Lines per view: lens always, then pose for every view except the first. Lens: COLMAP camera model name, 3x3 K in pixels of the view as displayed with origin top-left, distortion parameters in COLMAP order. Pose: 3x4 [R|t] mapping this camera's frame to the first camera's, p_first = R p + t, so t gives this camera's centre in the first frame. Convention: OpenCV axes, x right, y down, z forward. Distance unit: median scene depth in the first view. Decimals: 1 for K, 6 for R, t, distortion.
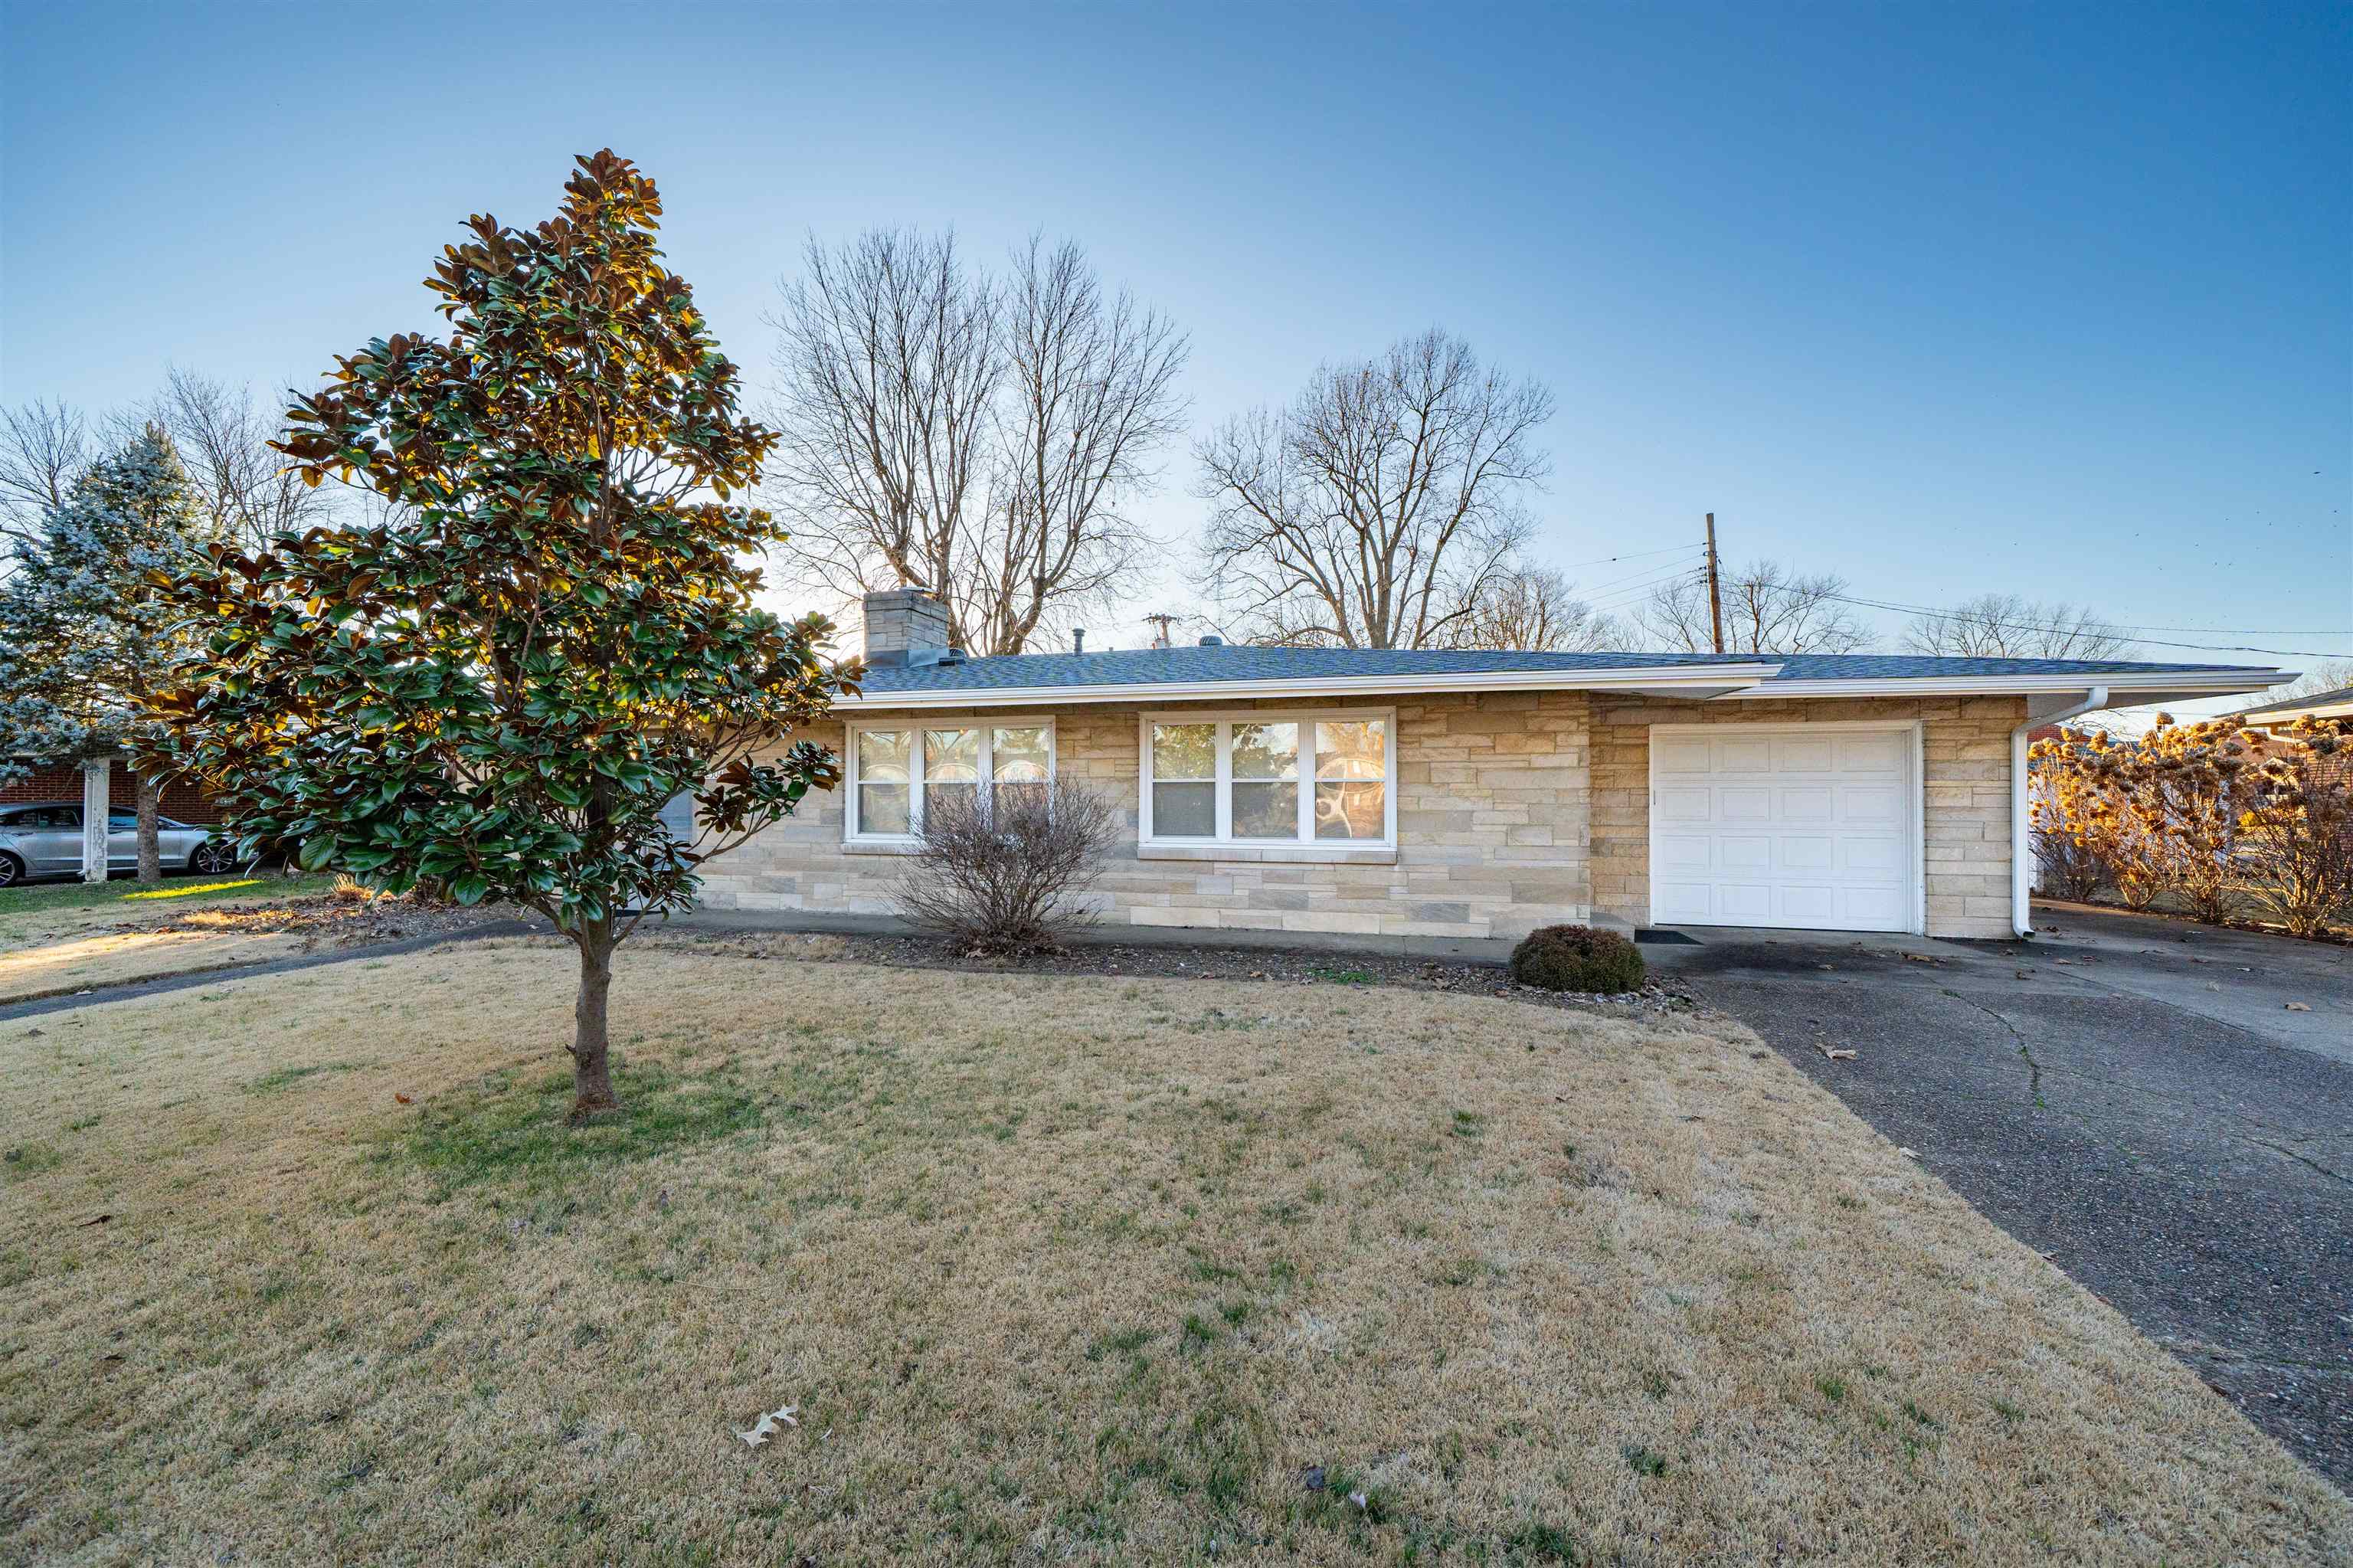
lens RADIAL K [[909.4, 0, 1175.6], [0, 909.4, 776.7], [0, 0, 1]] dist [-0.001179, -0.000116]
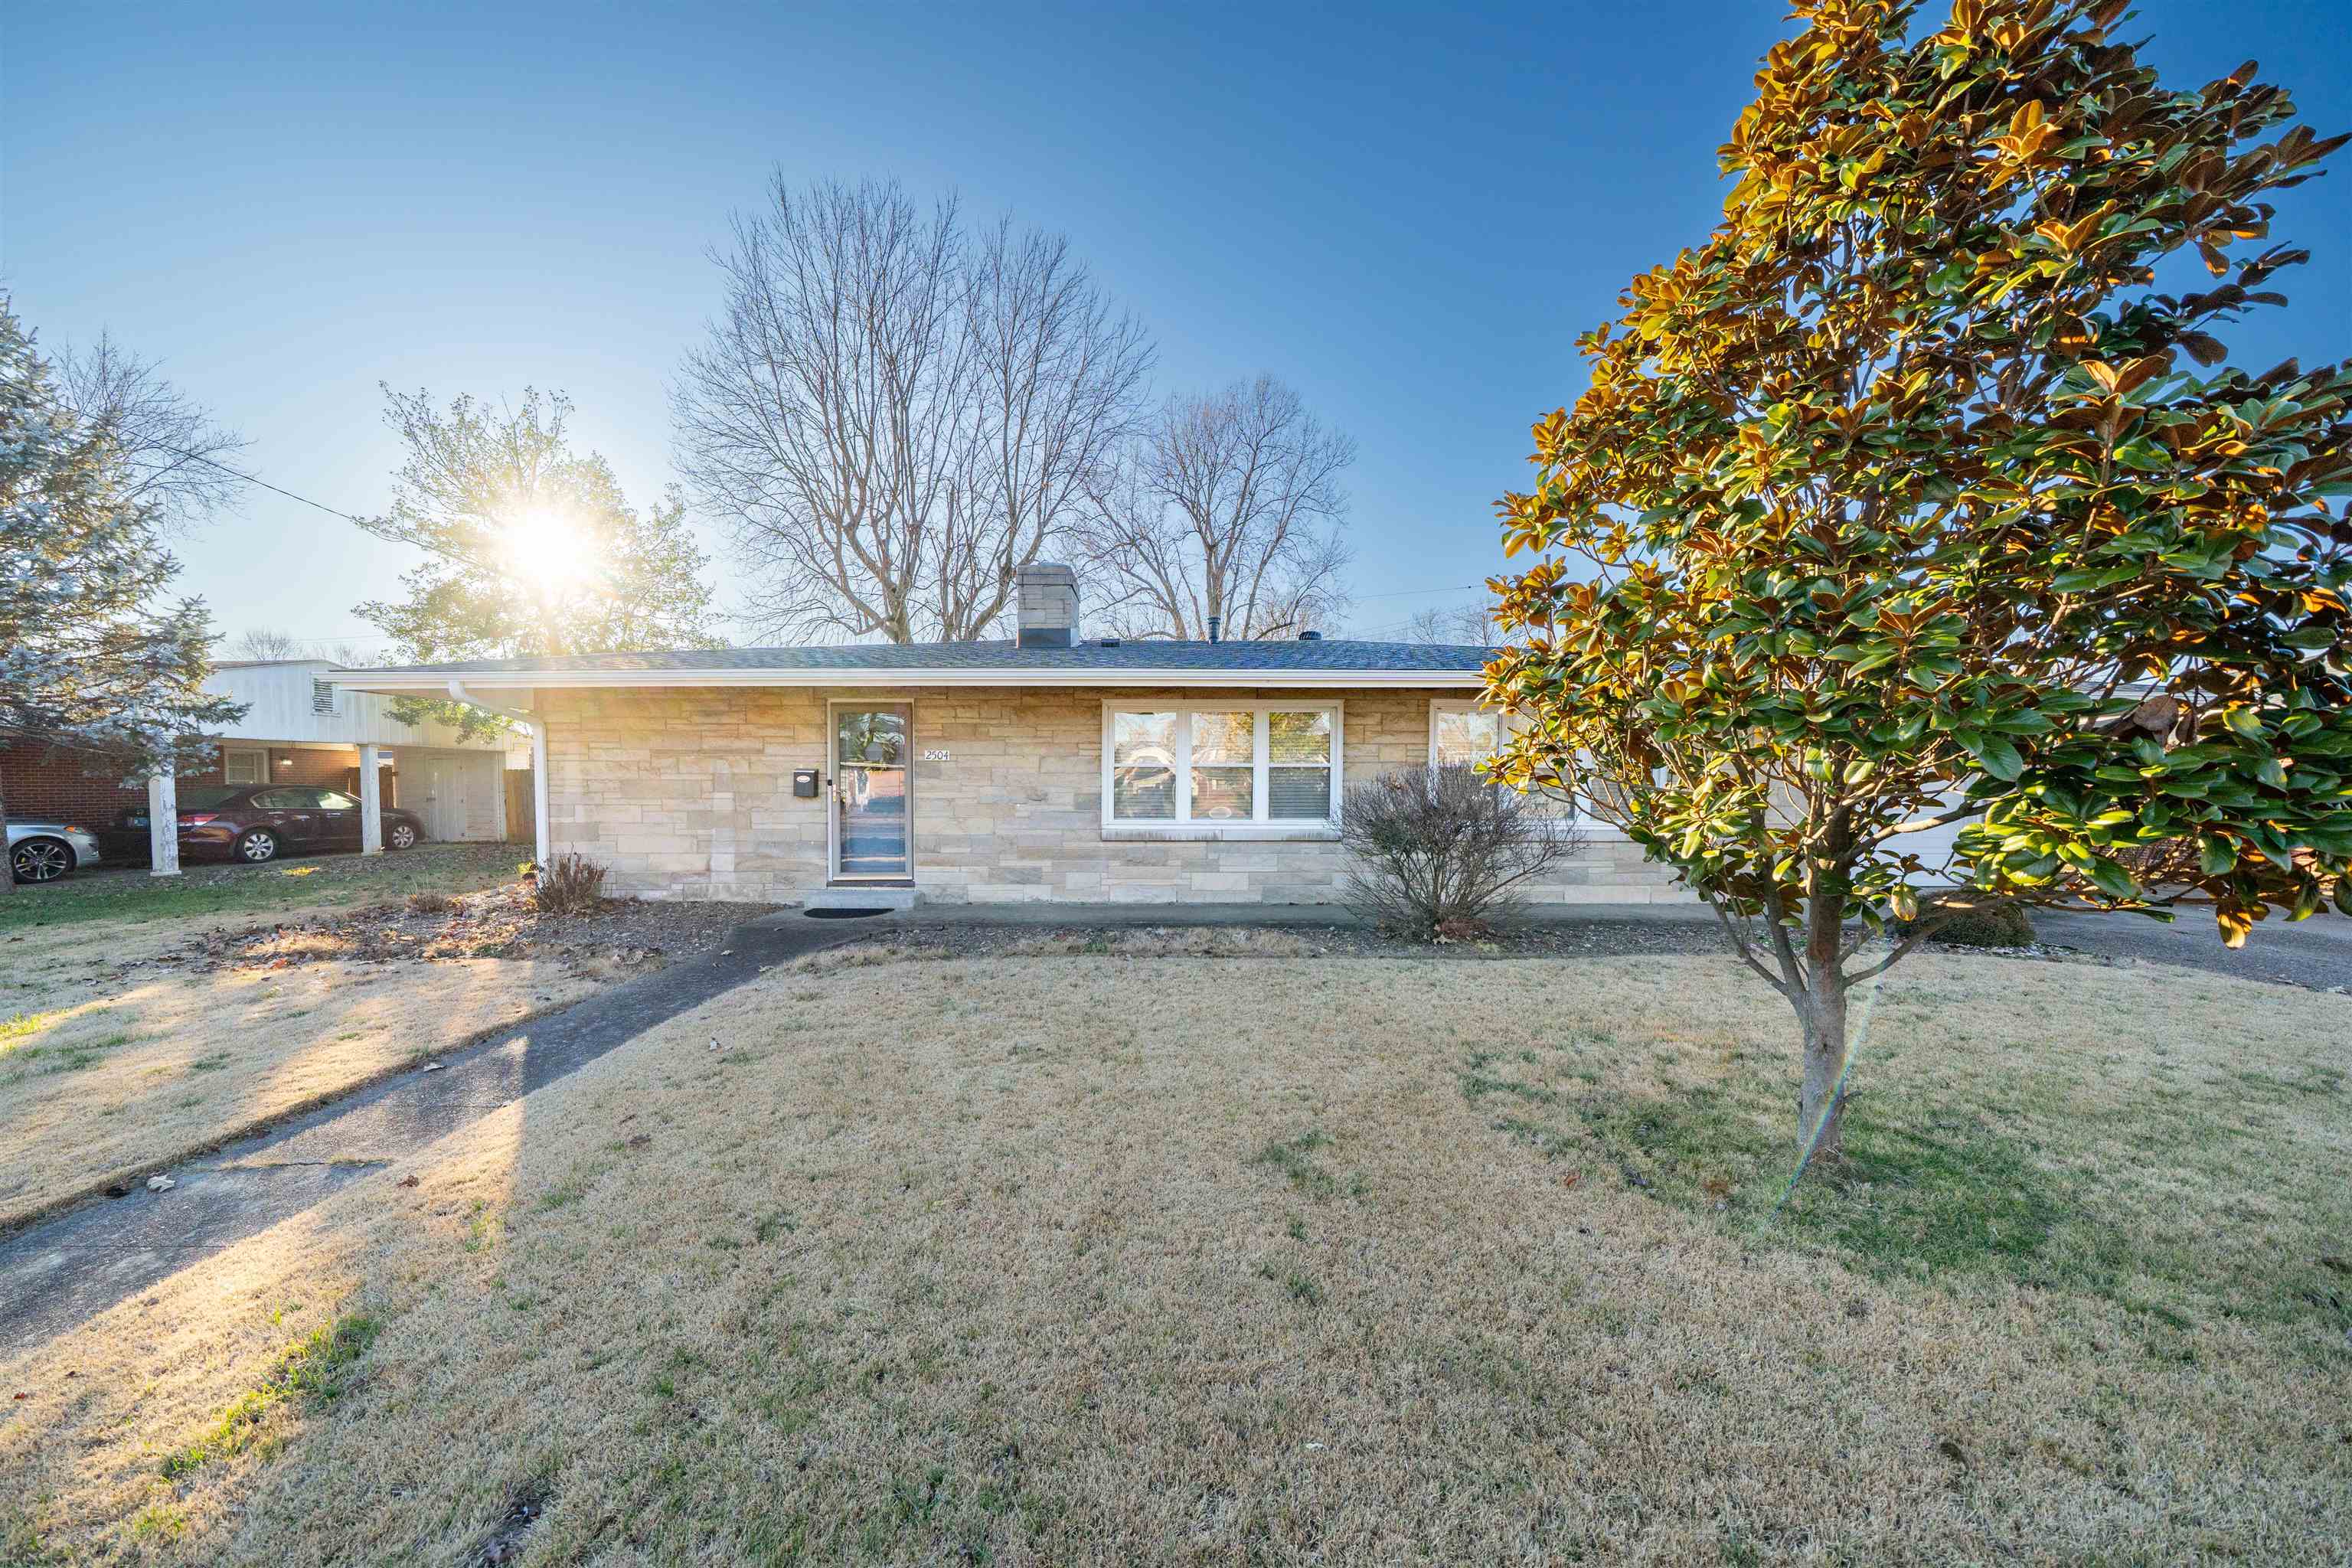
lens RADIAL K [[800.7, 0, 1171.5], [0, 800.7, 801.1], [0, 0, 1]] dist [-0.002304, -0.000112]
pose [[0.961967, -0.003963, 0.273137, -0.644285], [-0.008387, 0.998995, 0.044033, 0.007799], [-0.273037, -0.044649, 0.960967, 0.223911]]
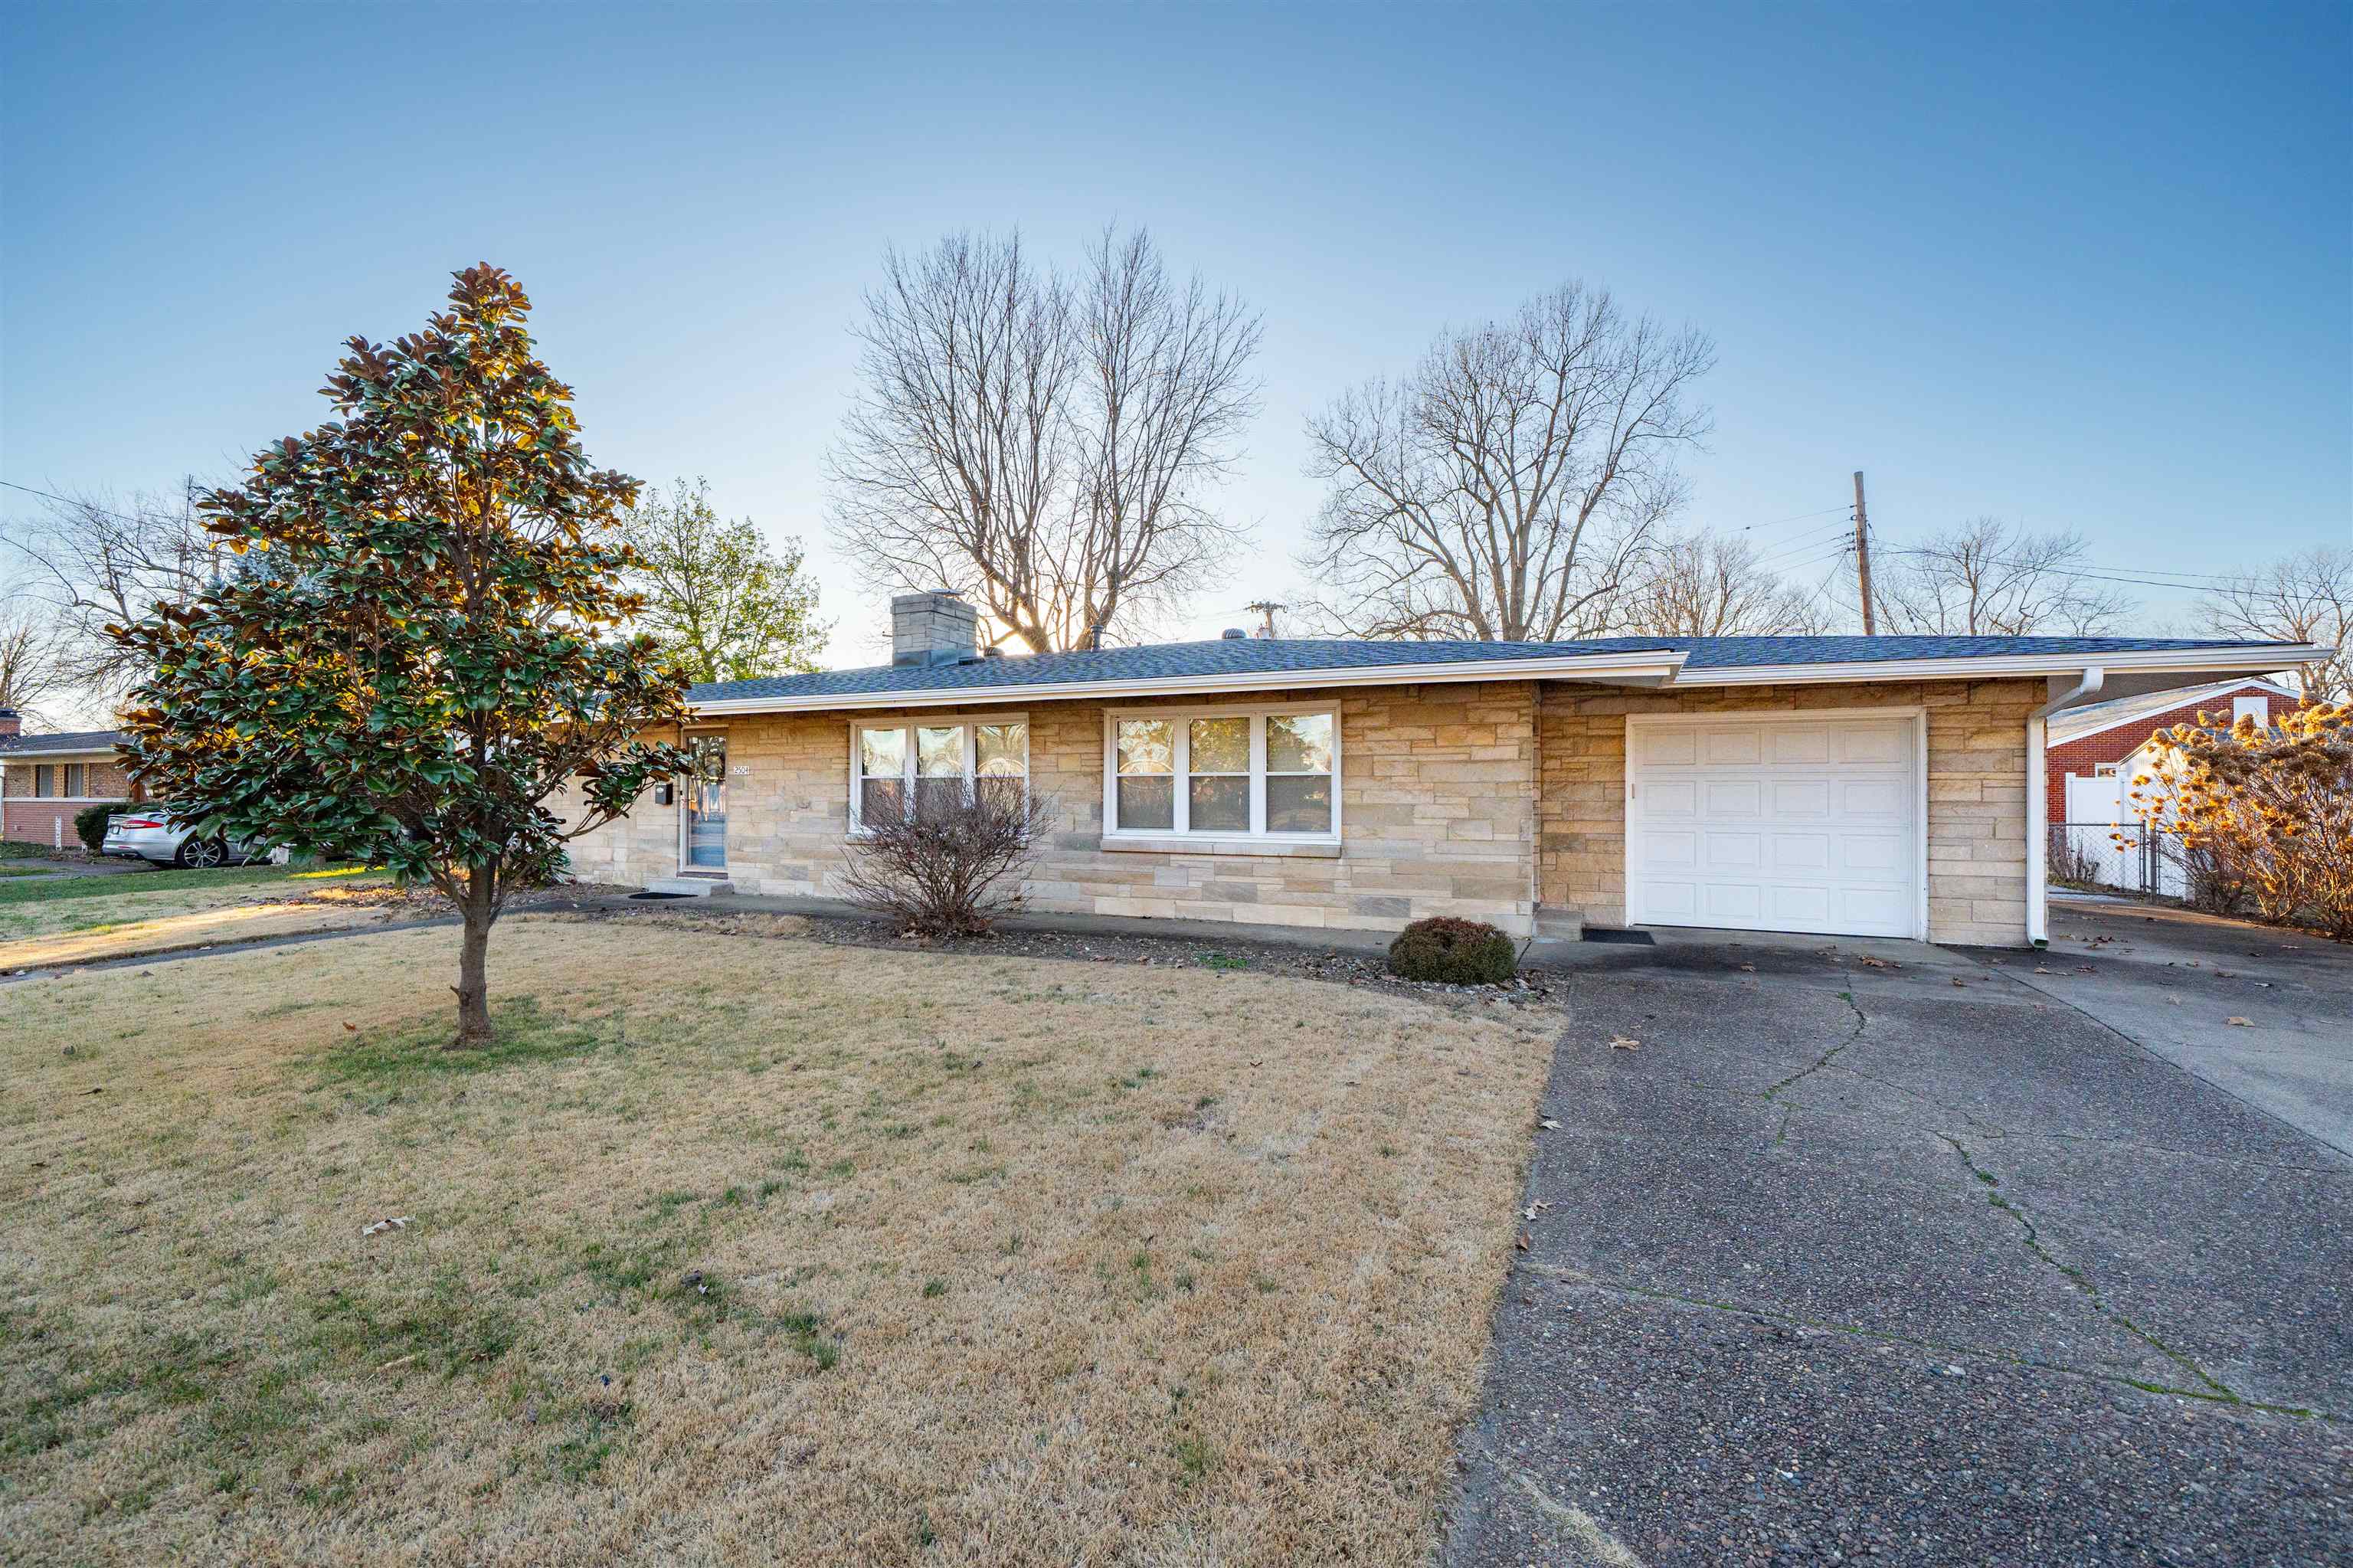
lens RADIAL K [[957.4, 0, 1181.5], [0, 957.4, 777.5], [0, 0, 1]] dist [-0.000588, 0.000632]
pose [[0.988542, -0.002208, -0.150932, 0.238661], [0.003073, 0.999980, 0.005500, 0.001740], [0.150917, -0.005901, 0.988529, -0.068448]]
